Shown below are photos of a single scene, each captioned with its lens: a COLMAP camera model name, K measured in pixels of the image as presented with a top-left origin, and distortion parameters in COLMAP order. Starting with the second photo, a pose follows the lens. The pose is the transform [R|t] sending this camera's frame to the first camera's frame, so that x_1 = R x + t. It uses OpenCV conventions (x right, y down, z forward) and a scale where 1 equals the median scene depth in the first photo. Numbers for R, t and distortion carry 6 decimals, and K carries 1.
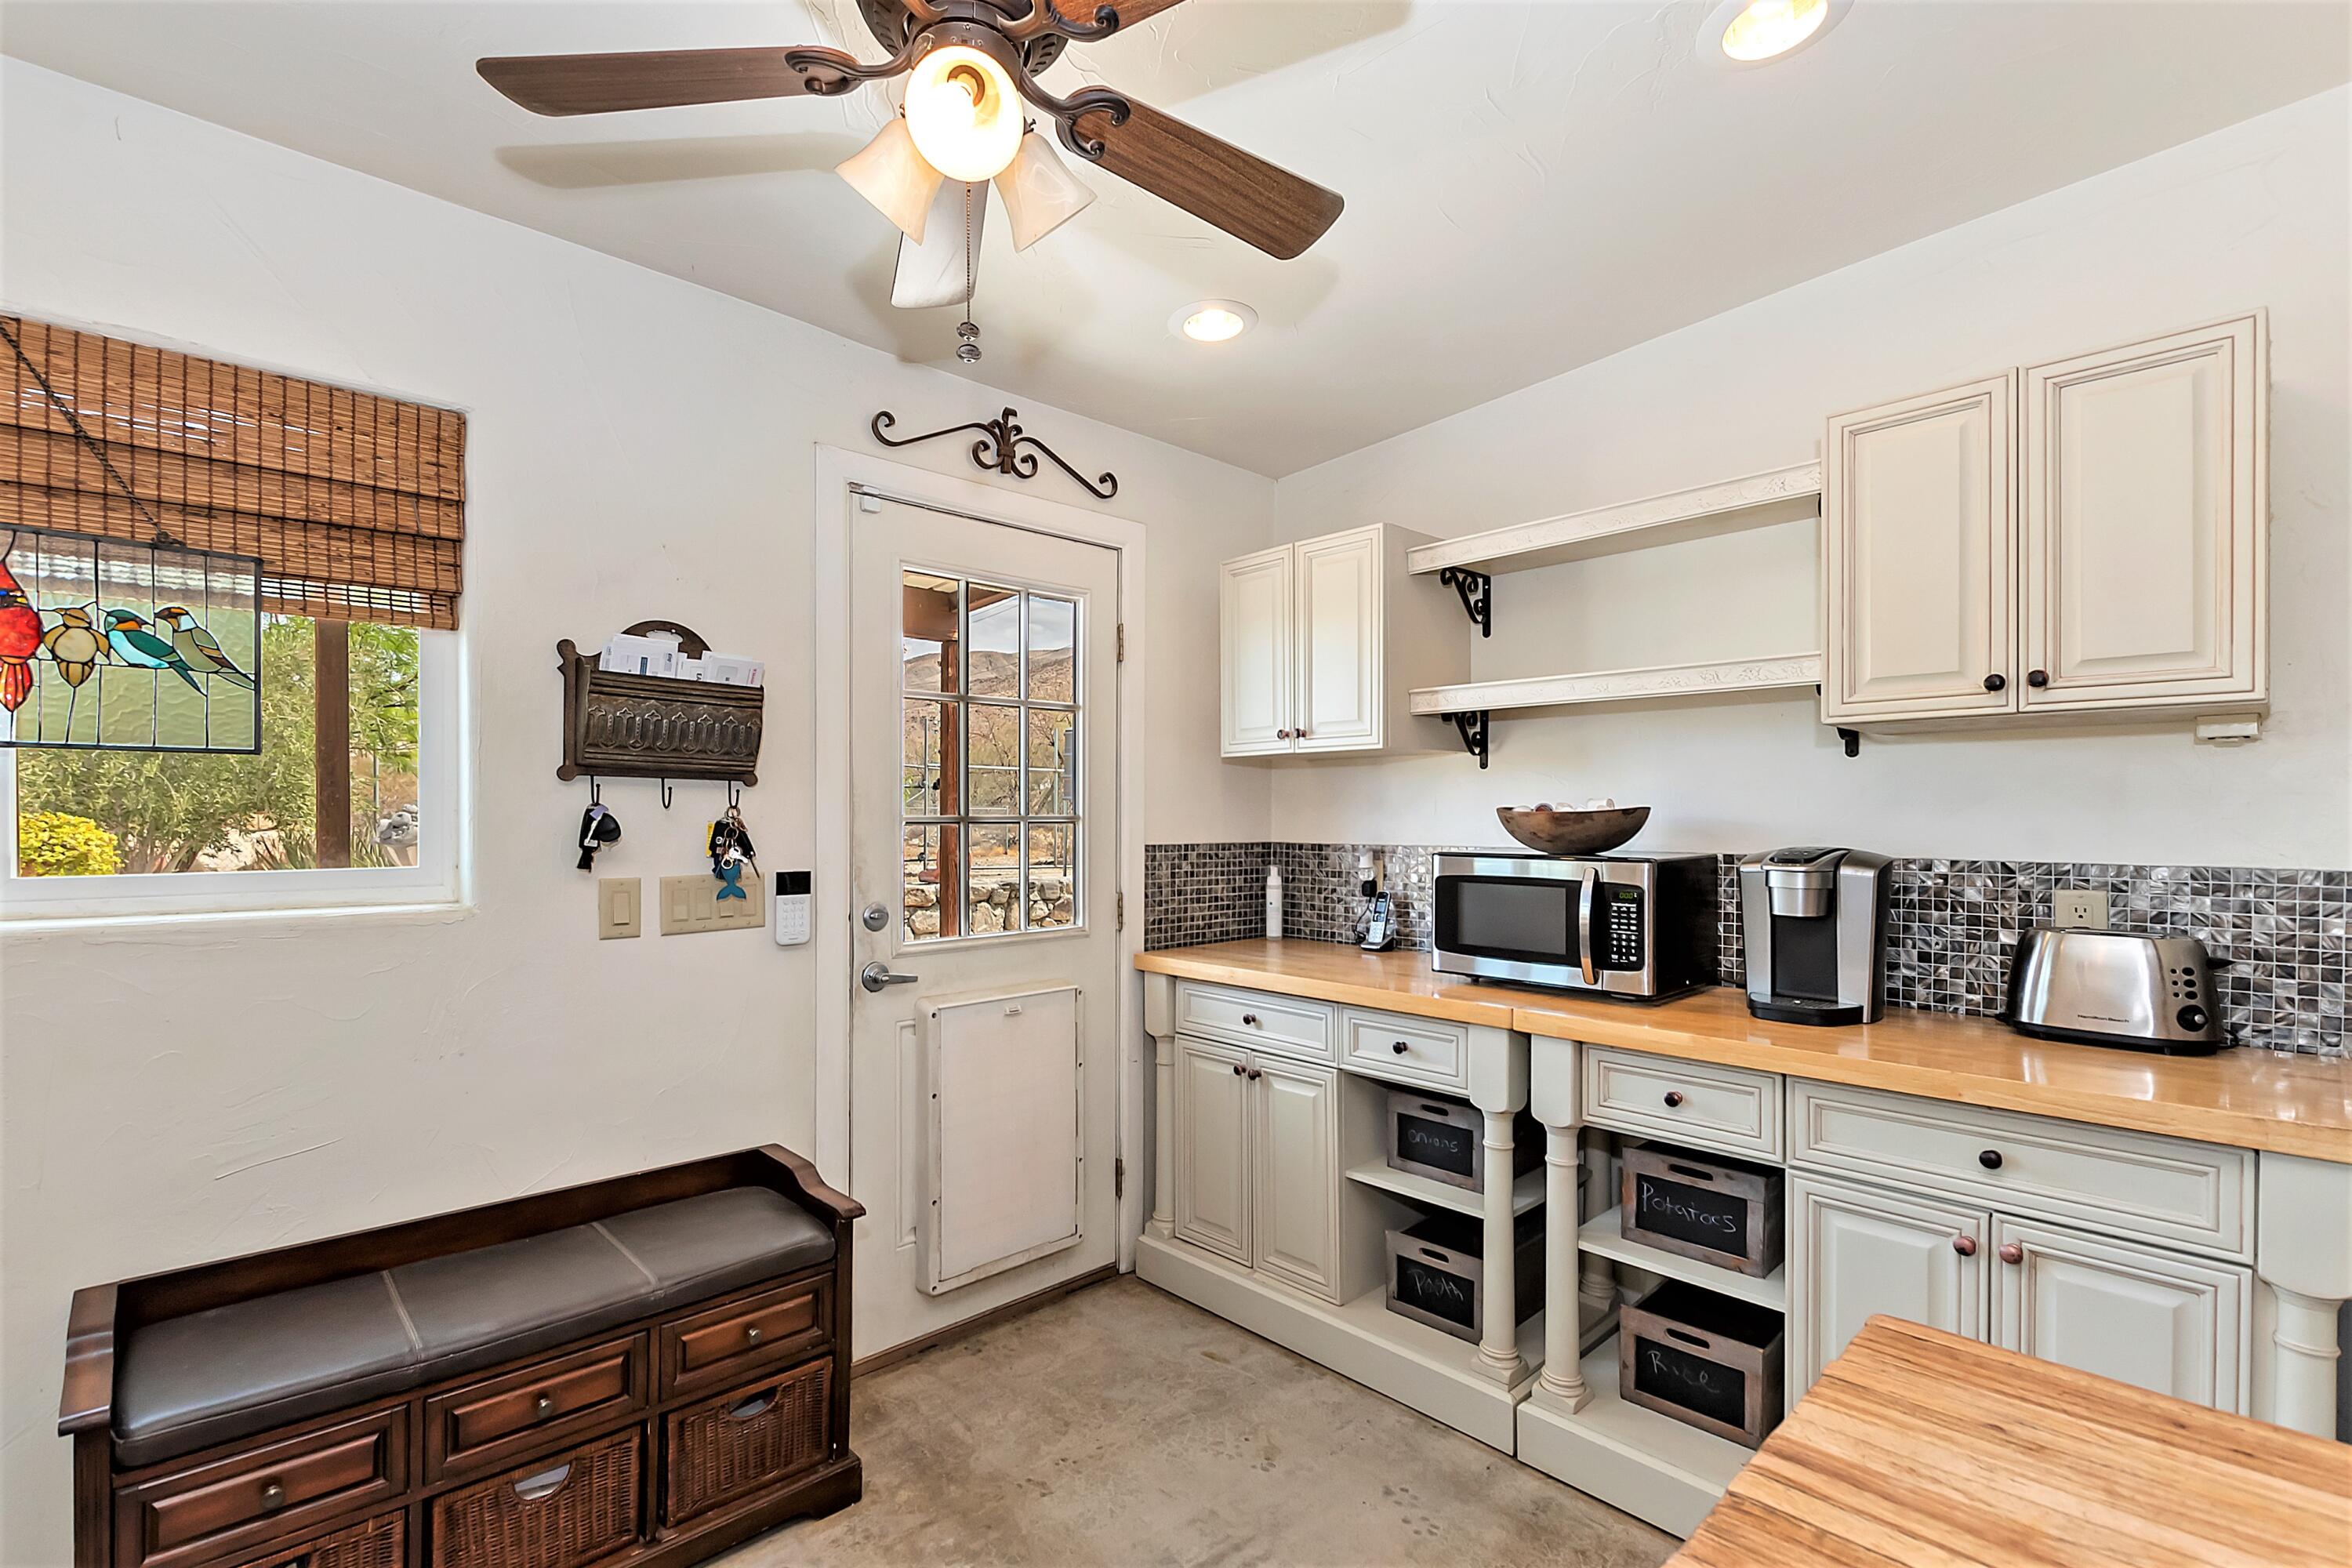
lens RADIAL K [[1062.4, 0, 1183.3], [0, 1062.4, 809.9], [0, 0, 1]] dist [0.000374, -0.001704]
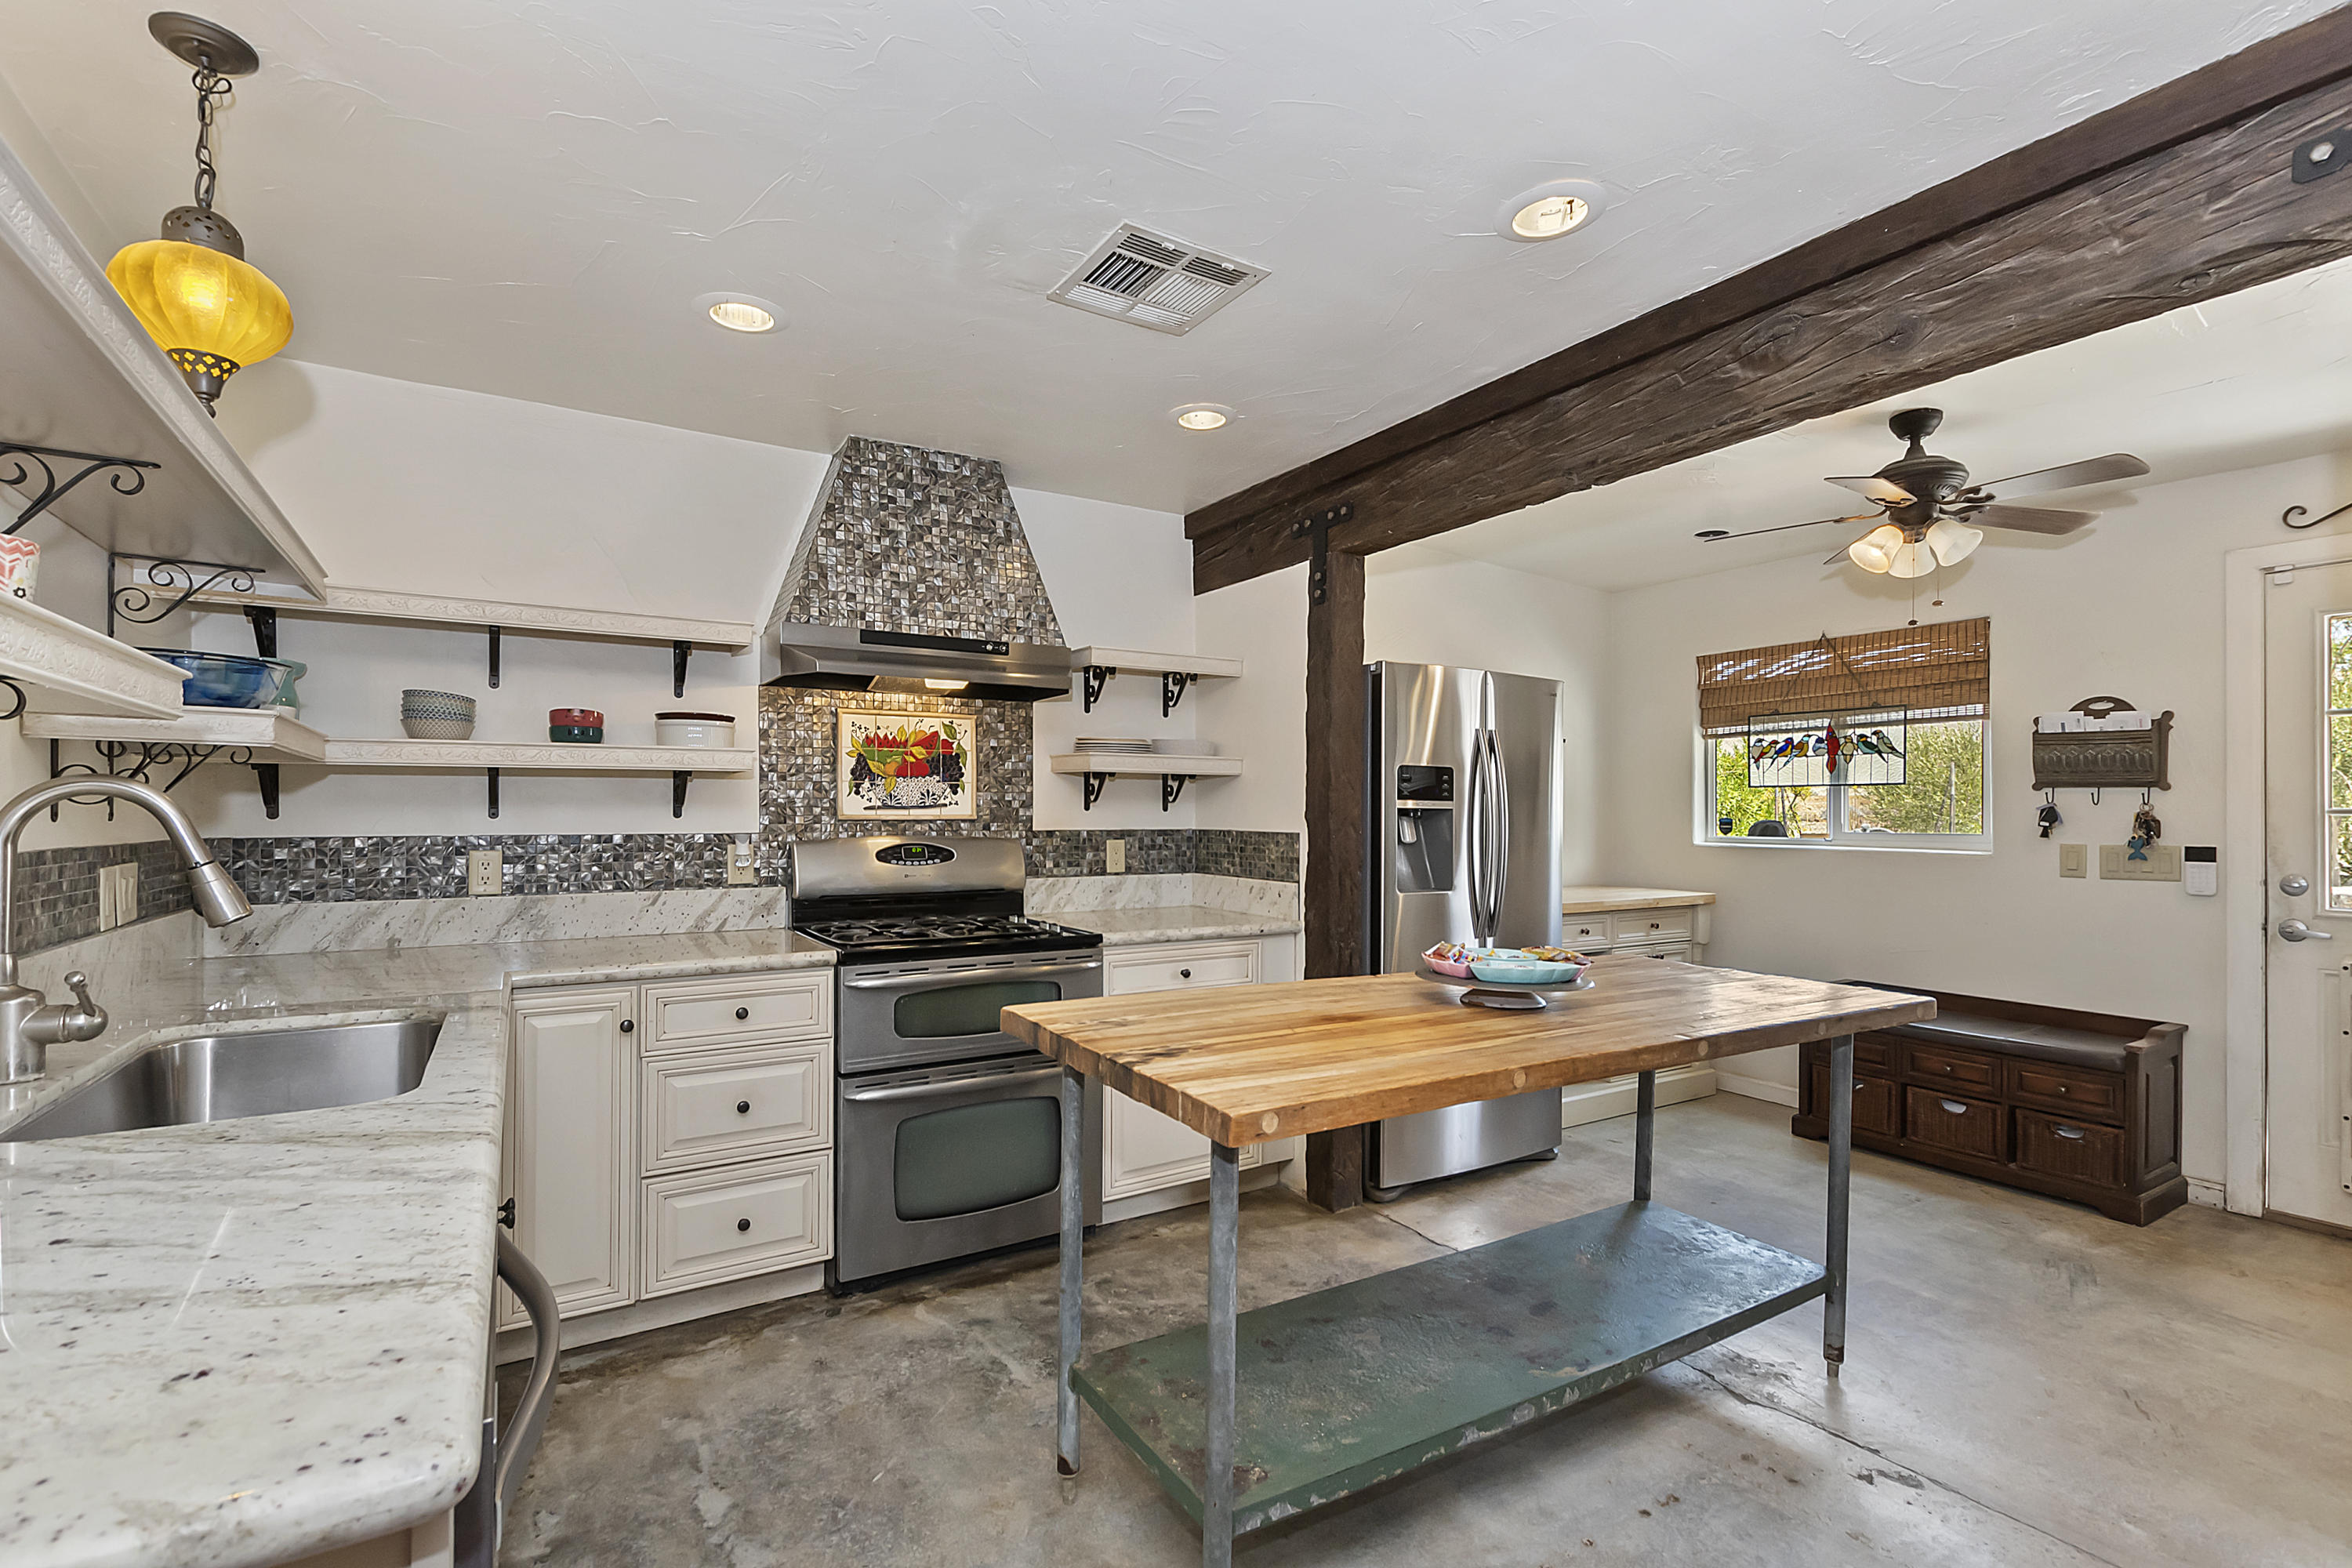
lens RADIAL K [[1062.4, 0, 1169.0], [0, 1062.4, 819.0], [0, 0, 1]] dist [0.000374, -0.001704]
pose [[-0.225458, 0.000979, -0.974252, 1.605391], [-0.003325, 0.999993, 0.001775, 0.024406], [0.974247, 0.003639, -0.225453, -0.091044]]
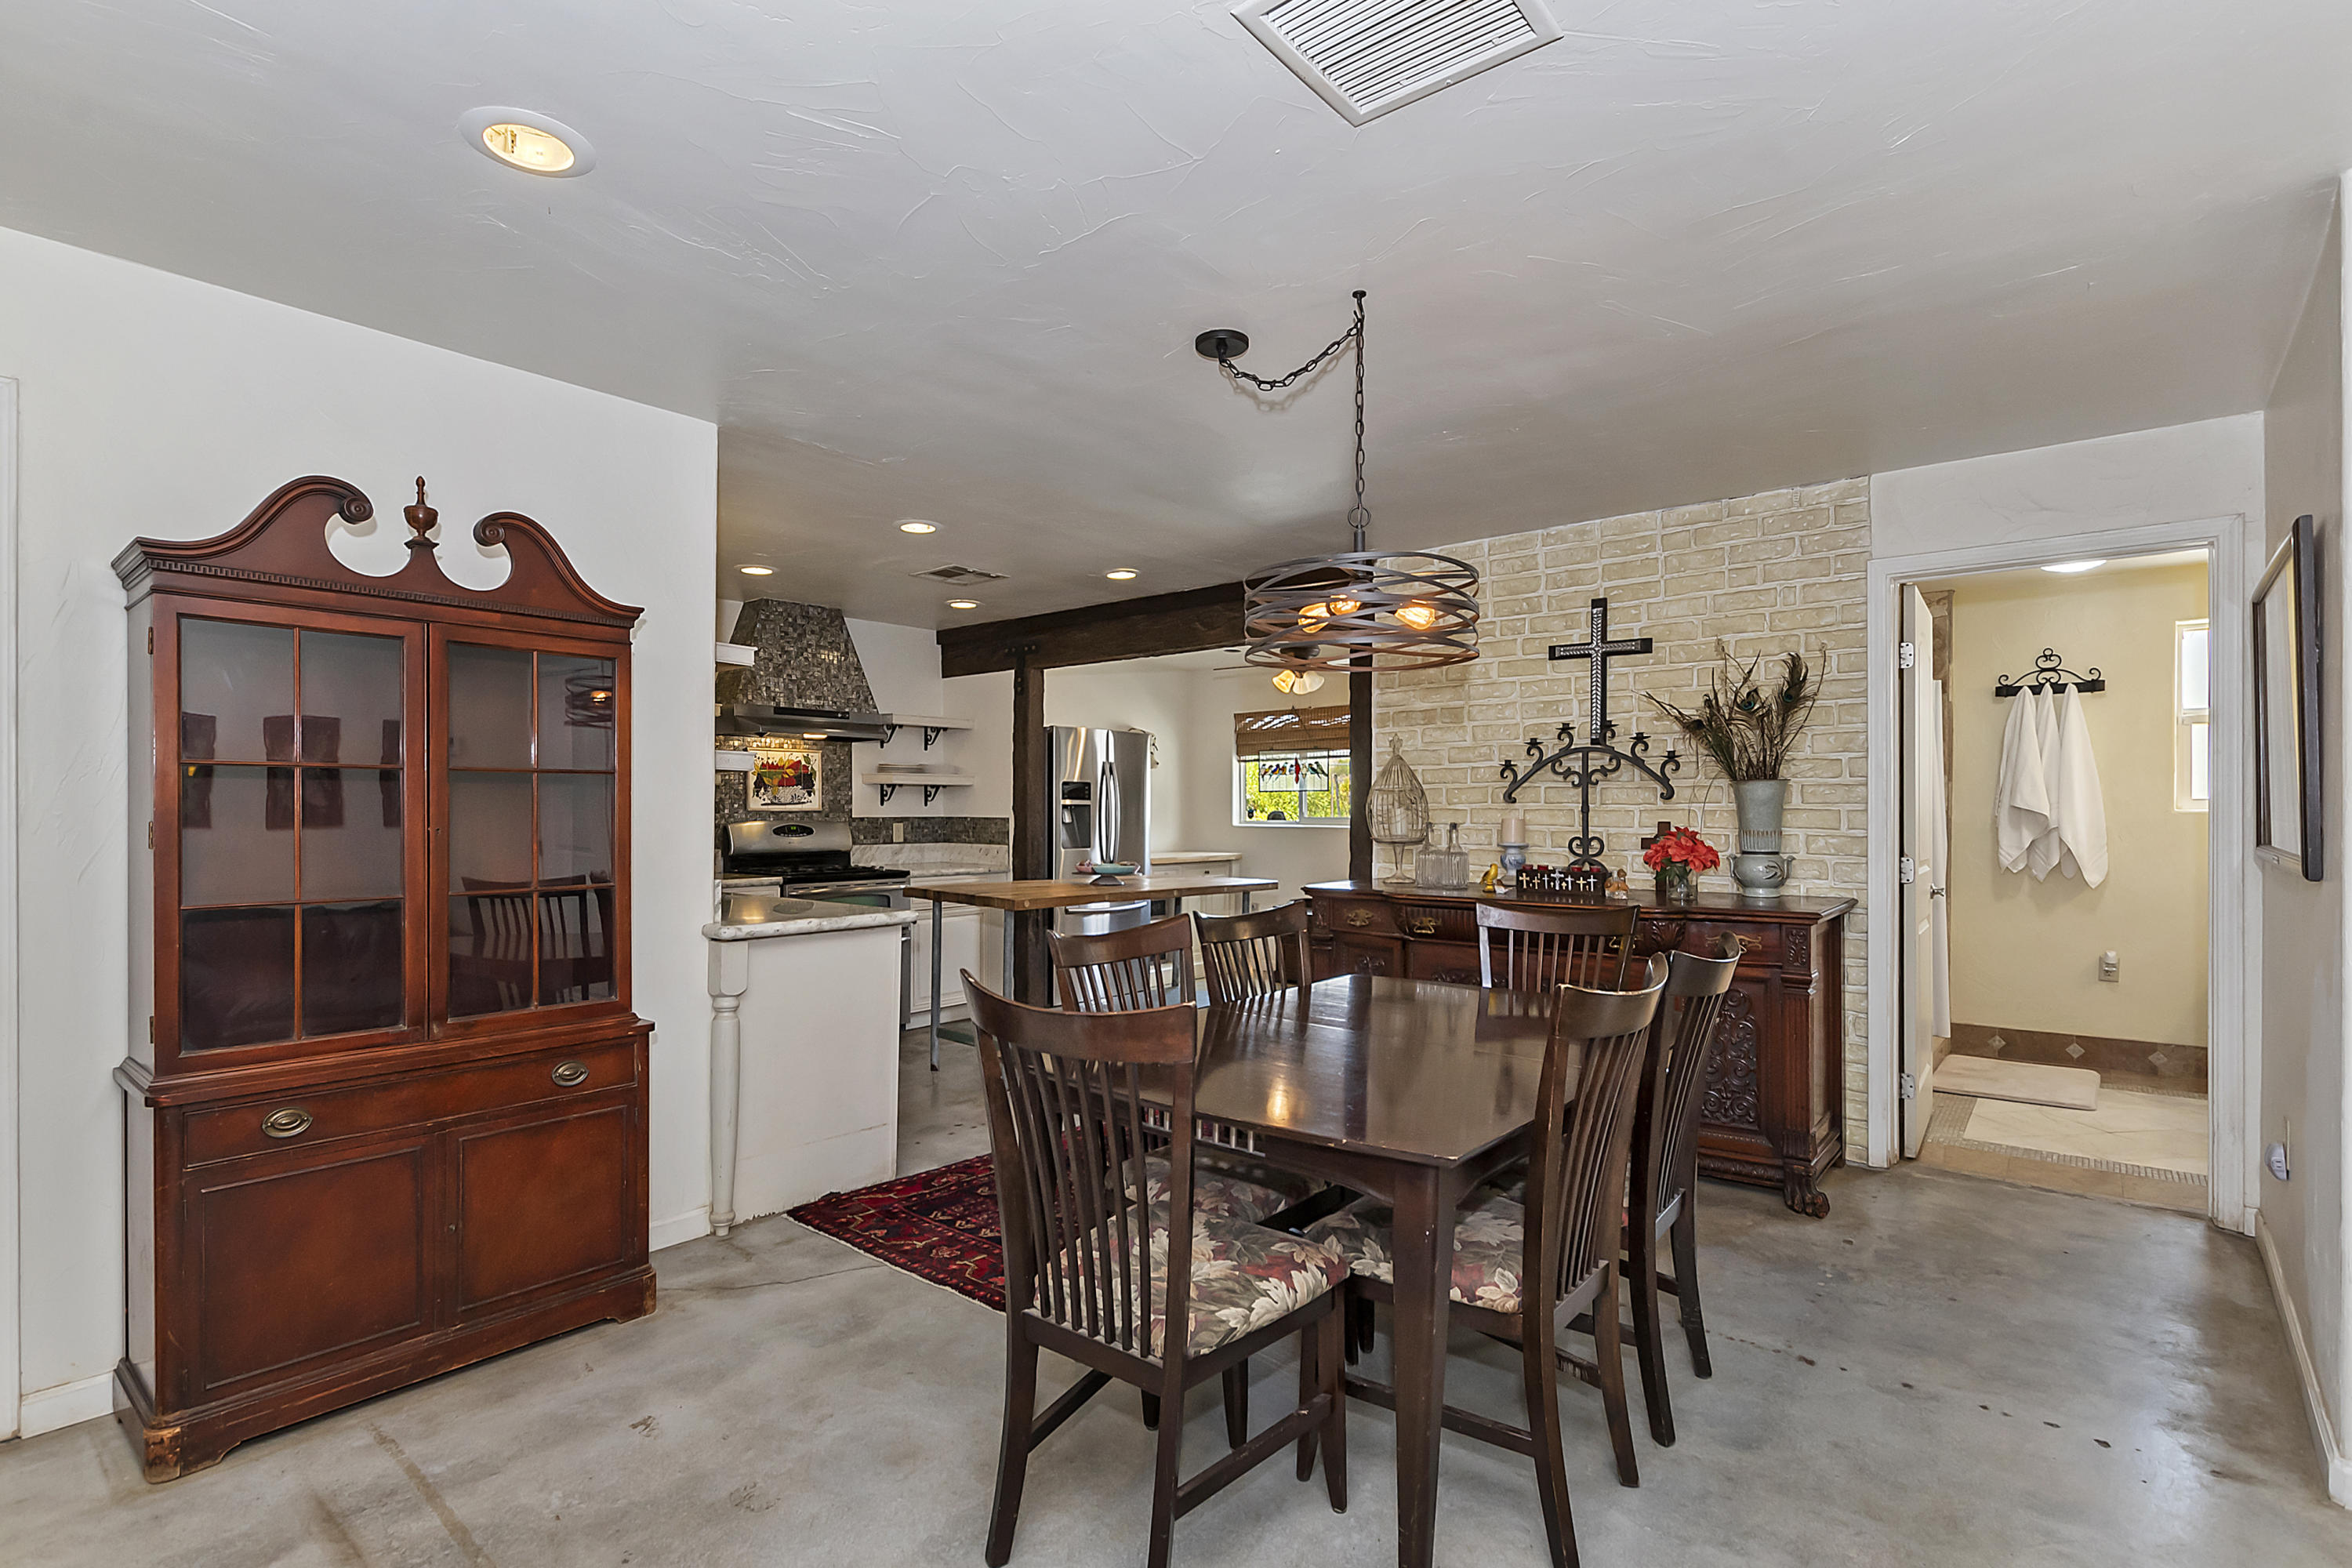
lens RADIAL K [[1145.2, 0, 1186.0], [0, 1145.2, 816.5], [0, 0, 1]] dist [0.001933, -0.000743]
pose [[0.106620, 0.002153, -0.994298, 3.310337], [0.001637, 0.999996, 0.002341, 0.038838], [0.994299, -0.001878, 0.106616, -0.114073]]
